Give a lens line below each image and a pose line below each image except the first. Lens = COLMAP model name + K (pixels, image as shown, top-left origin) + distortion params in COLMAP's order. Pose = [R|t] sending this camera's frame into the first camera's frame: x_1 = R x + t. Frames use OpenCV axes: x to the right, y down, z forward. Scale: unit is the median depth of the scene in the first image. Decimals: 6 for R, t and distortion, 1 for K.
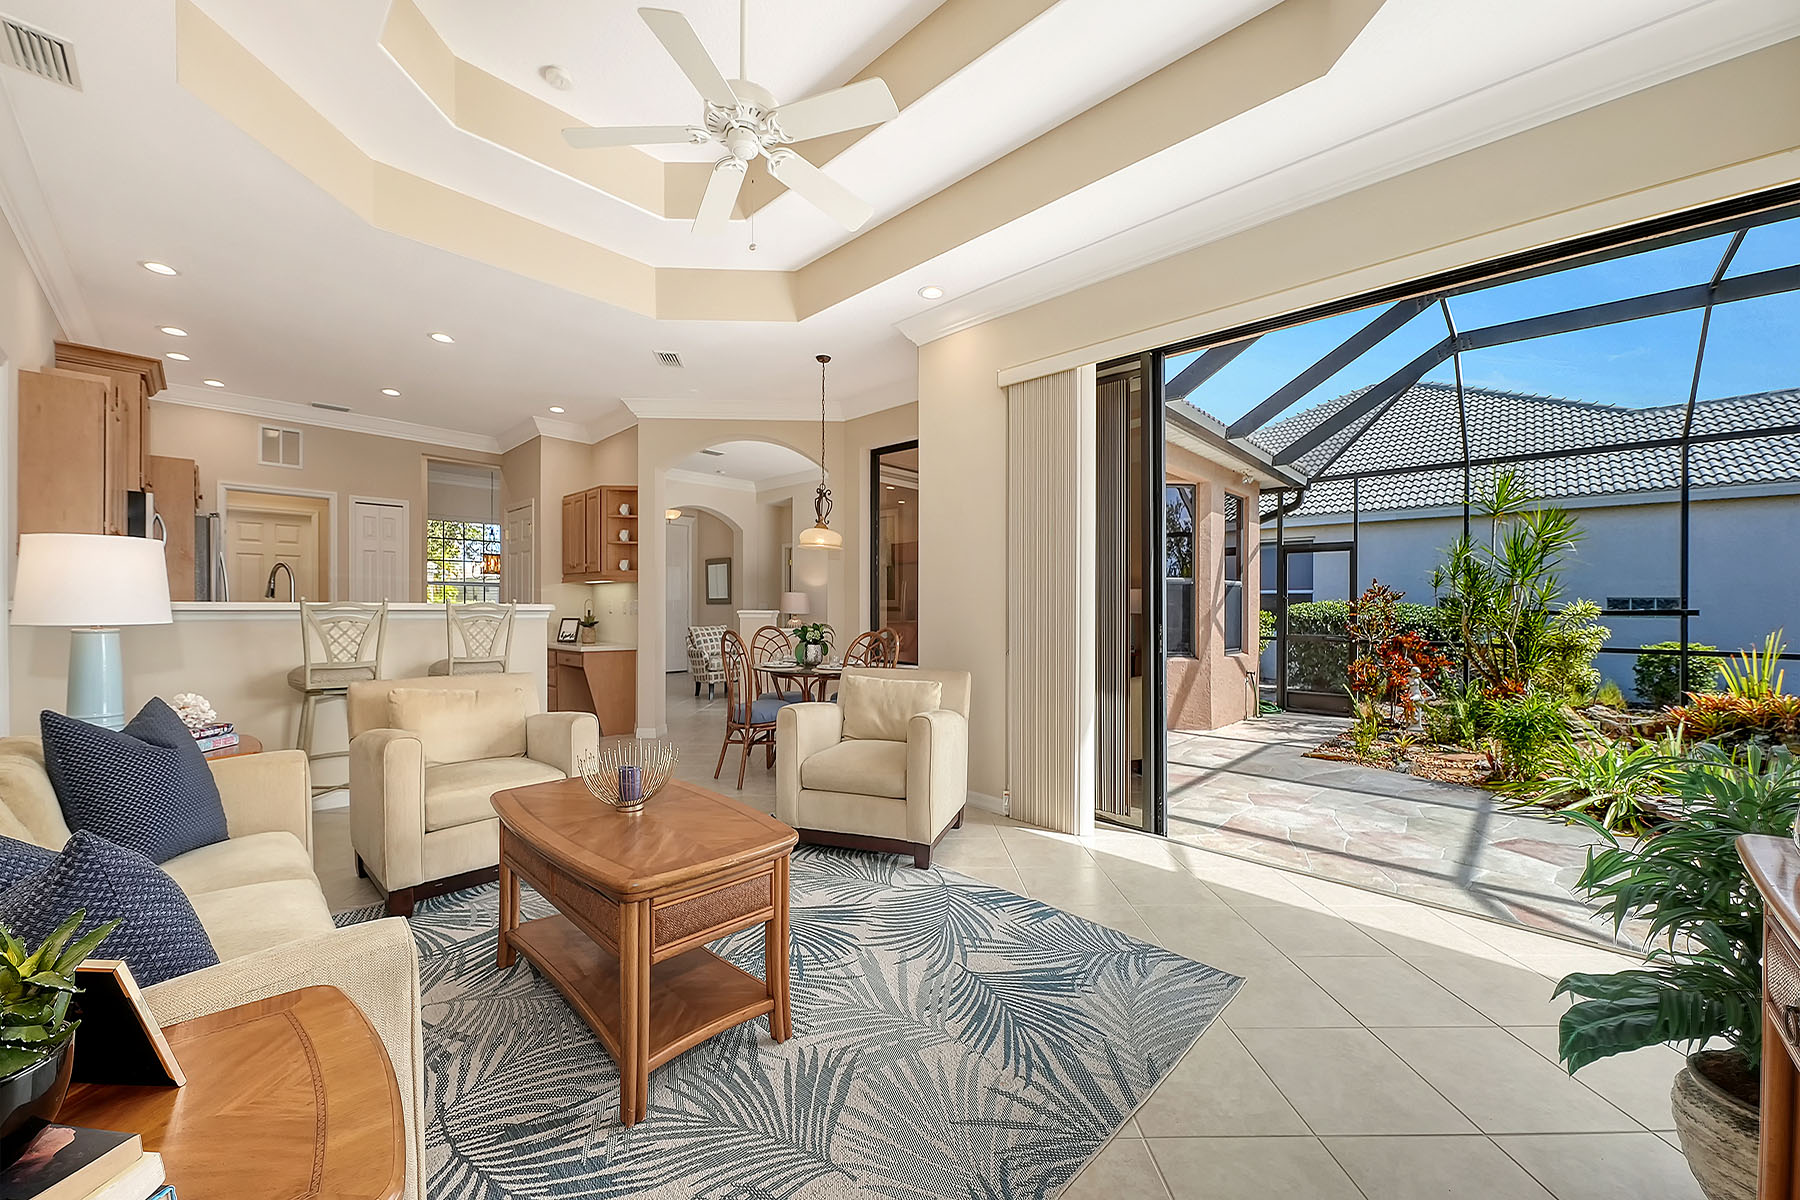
lens RADIAL K [[675.8, 0, 885.8], [0, 675.8, 607.9], [0, 0, 1]] dist [-0.007939, -0.001396]
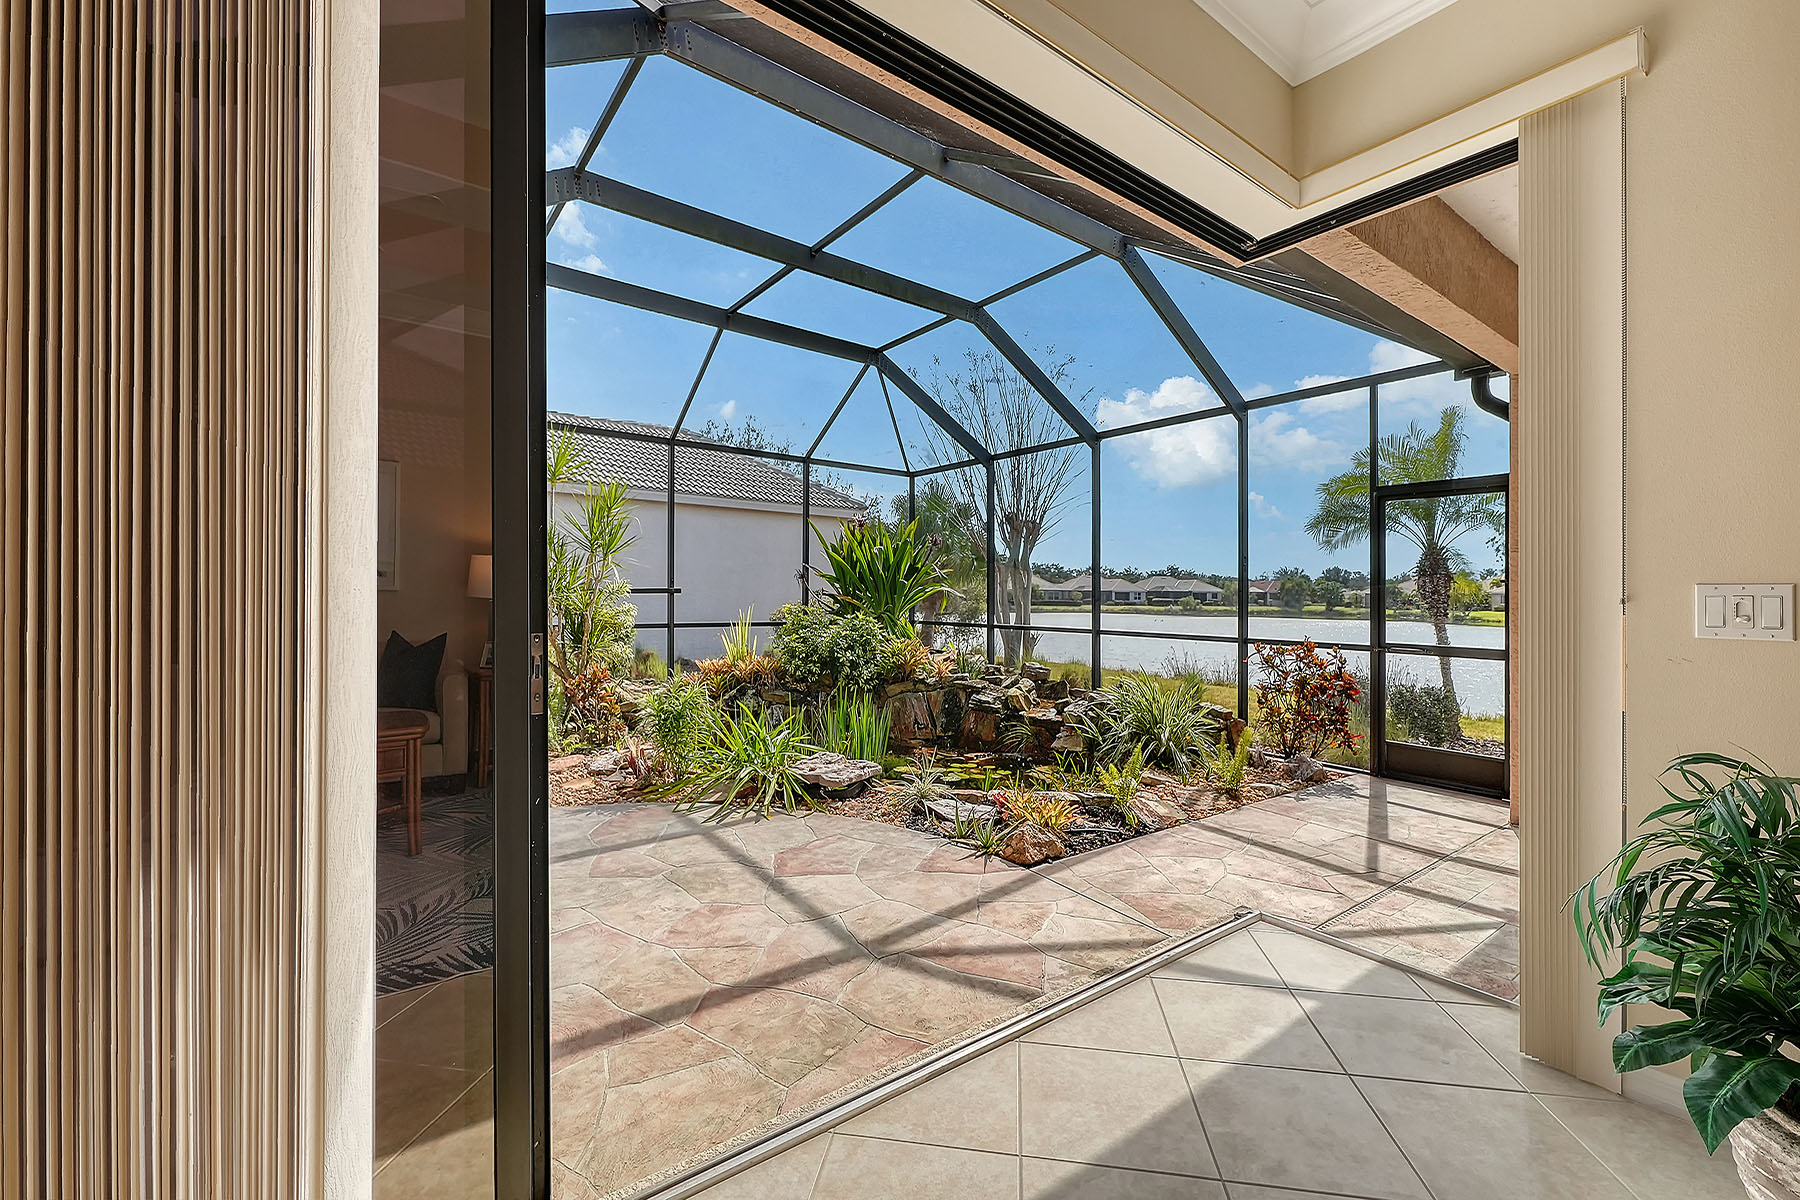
lens RADIAL K [[739.2, 0, 890.4], [0, 739.2, 577.1], [0, 0, 1]] dist [0.002502, -0.000398]
pose [[0.160621, 0.010935, 0.986956, 0.038706], [0.003009, 0.999929, -0.011568, 0.000622], [-0.987011, 0.004828, 0.160577, 0.863147]]
